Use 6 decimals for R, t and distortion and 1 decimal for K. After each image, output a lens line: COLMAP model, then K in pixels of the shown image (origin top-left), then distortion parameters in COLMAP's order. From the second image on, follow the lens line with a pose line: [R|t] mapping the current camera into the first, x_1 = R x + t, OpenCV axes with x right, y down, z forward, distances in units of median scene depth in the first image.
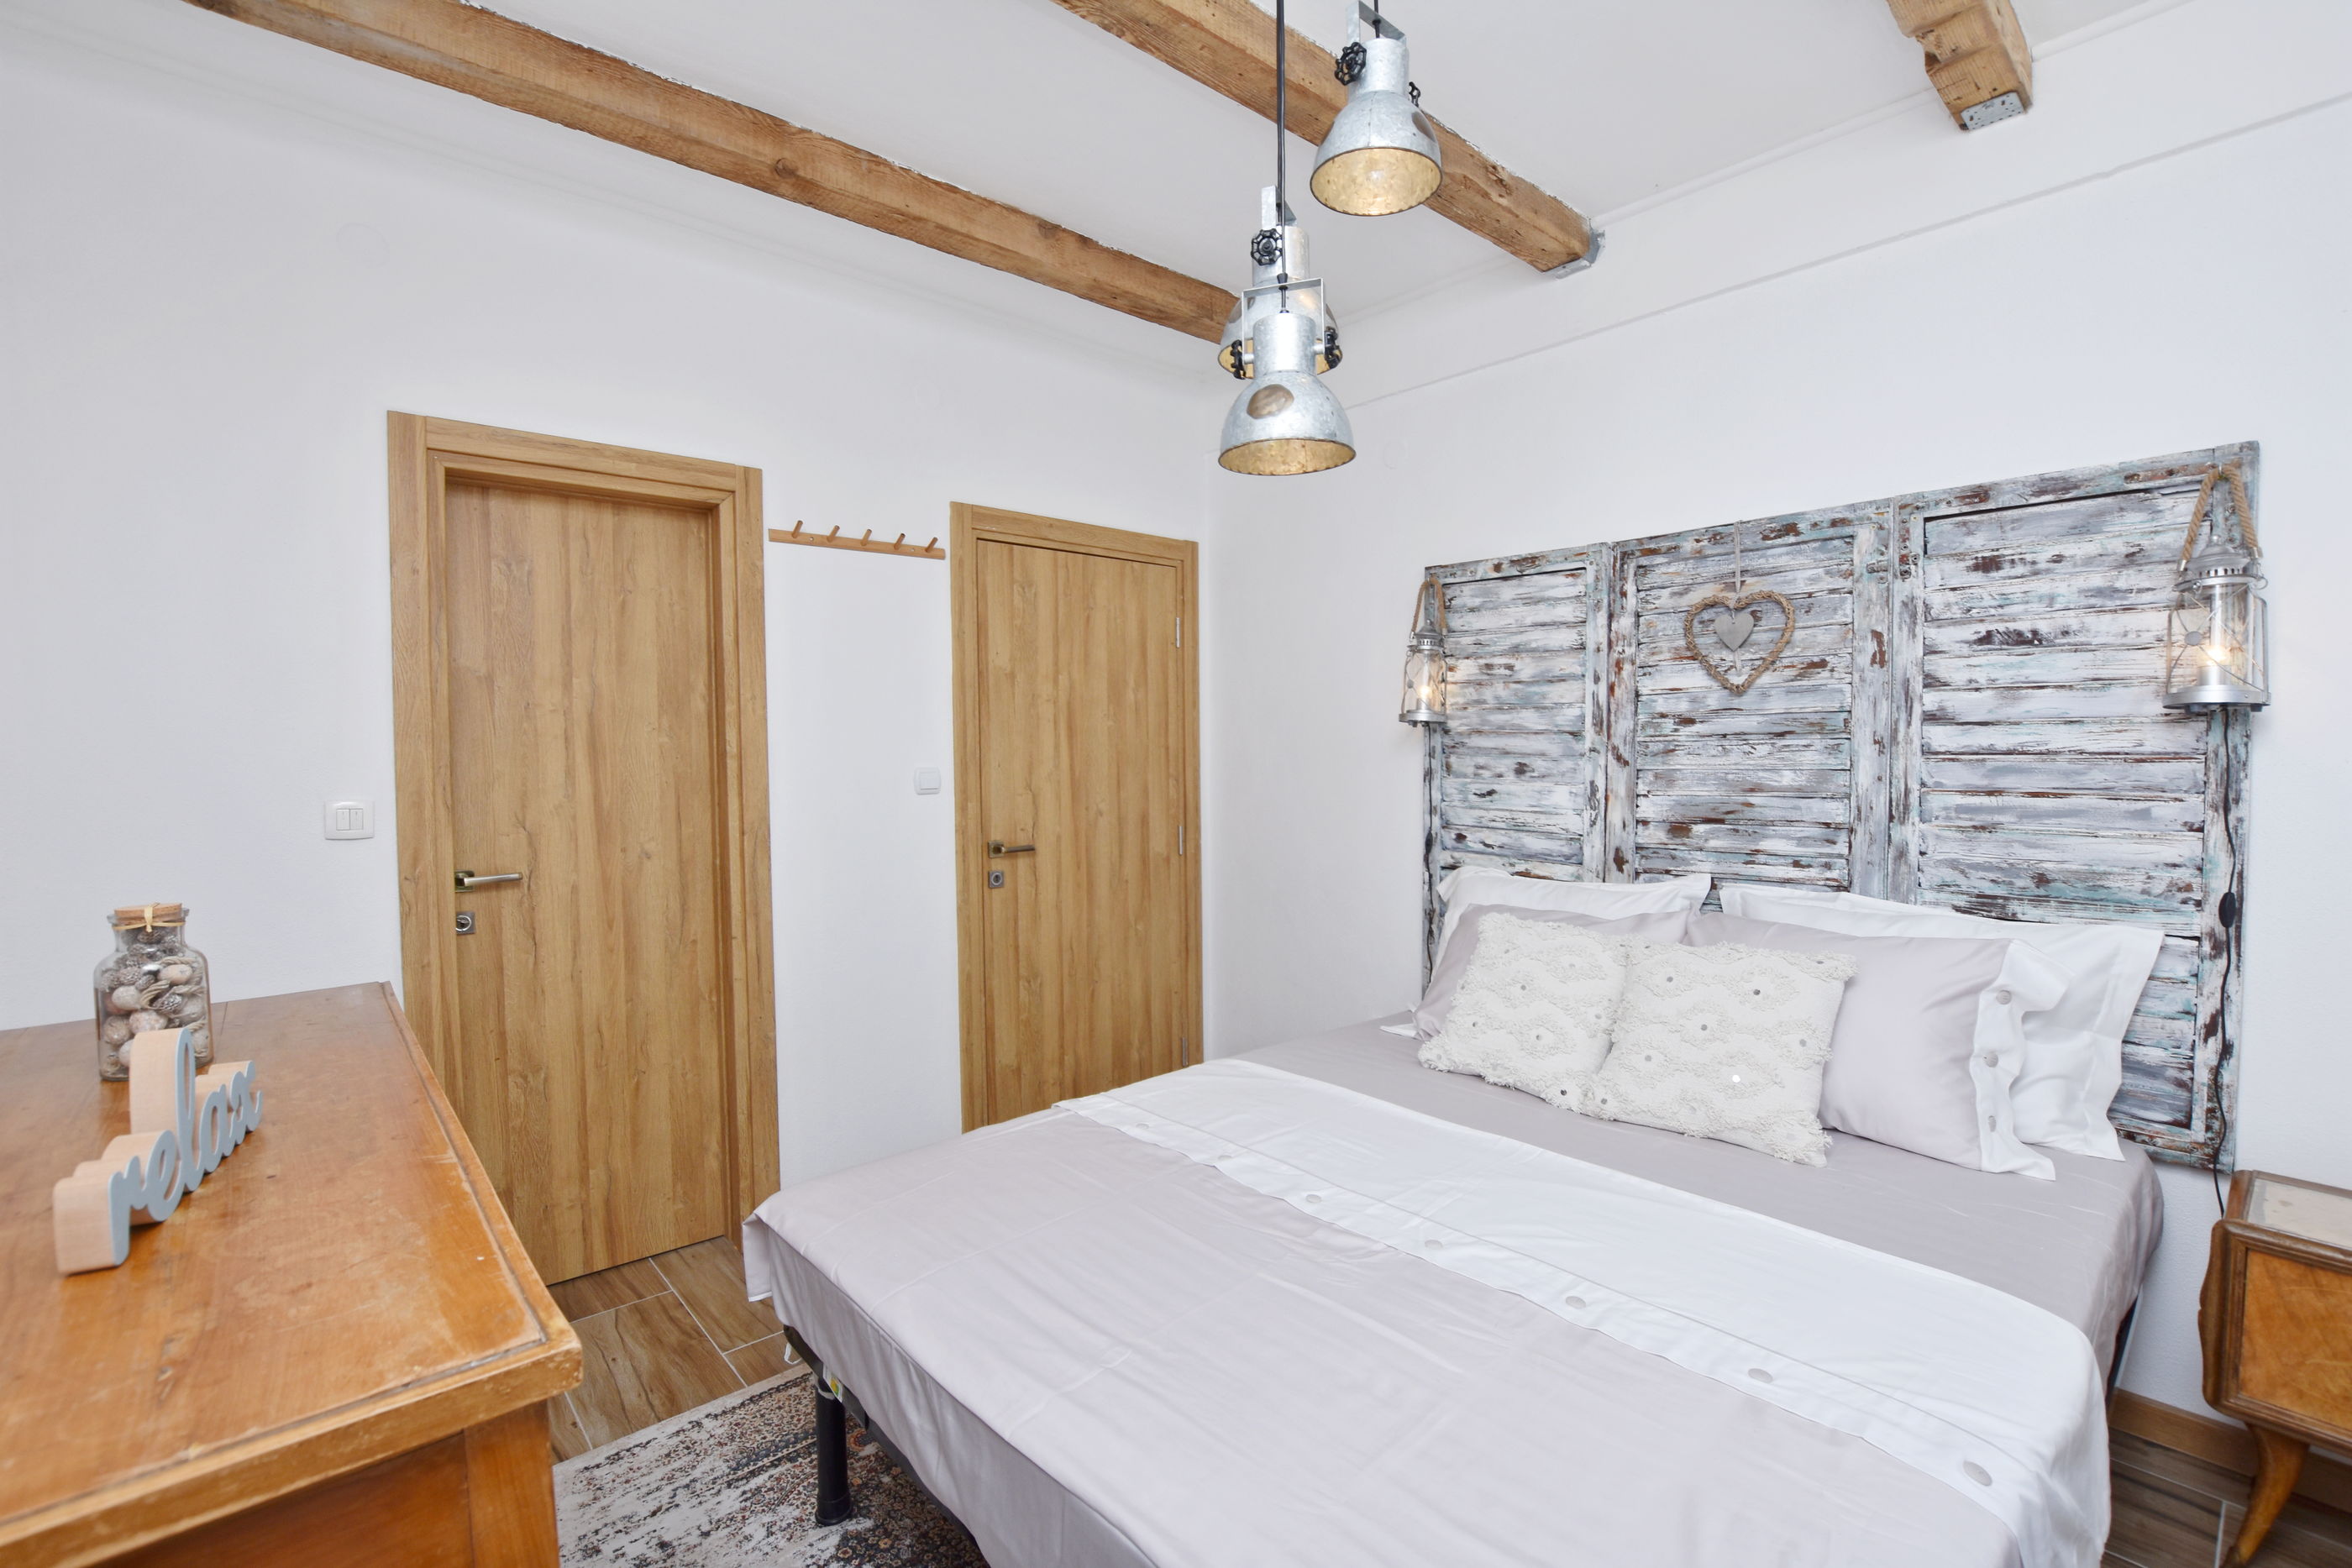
lens RADIAL K [[1034.1, 0, 1173.1], [0, 1034.1, 780.1], [0, 0, 1]] dist [-0.034070, 0.005343]
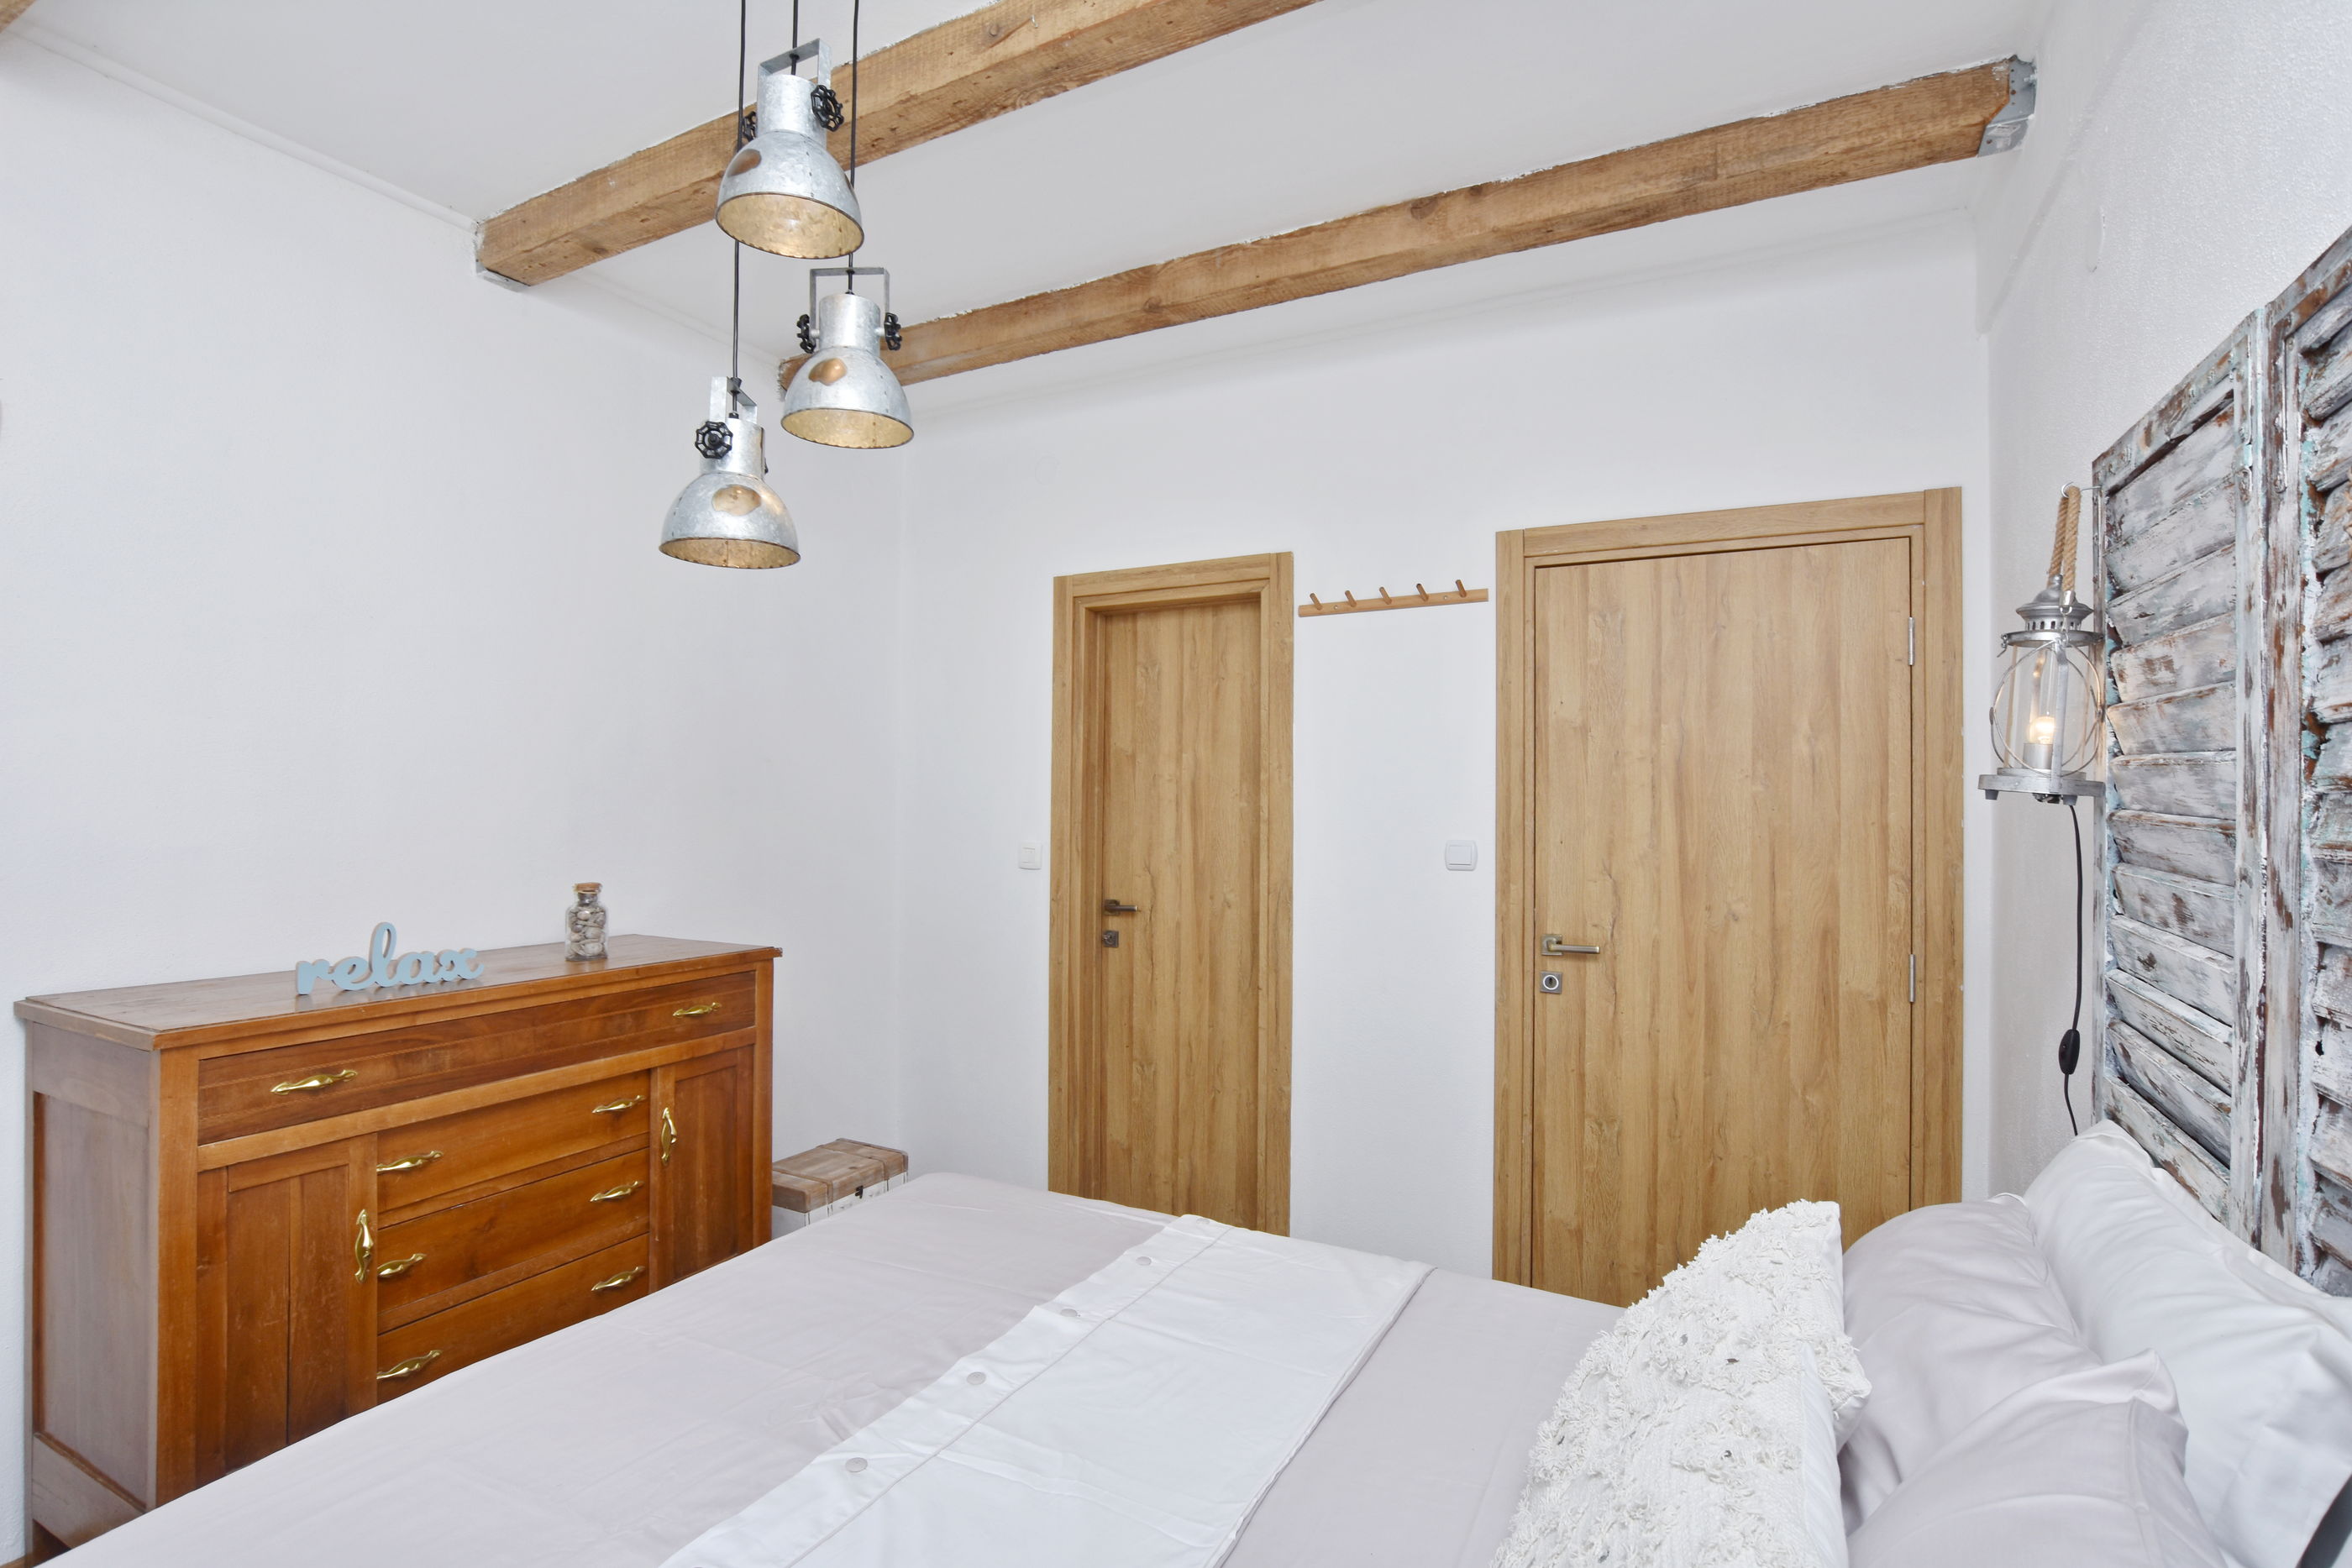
lens RADIAL K [[1153.5, 0, 1173.2], [0, 1153.5, 789.1], [0, 0, 1]] dist [0.002263, -0.000680]
pose [[0.346766, 0.010647, -0.937891, 0.781474], [-0.035163, 0.999380, -0.001656, -0.059336], [0.937292, 0.033554, 0.346925, 0.555531]]
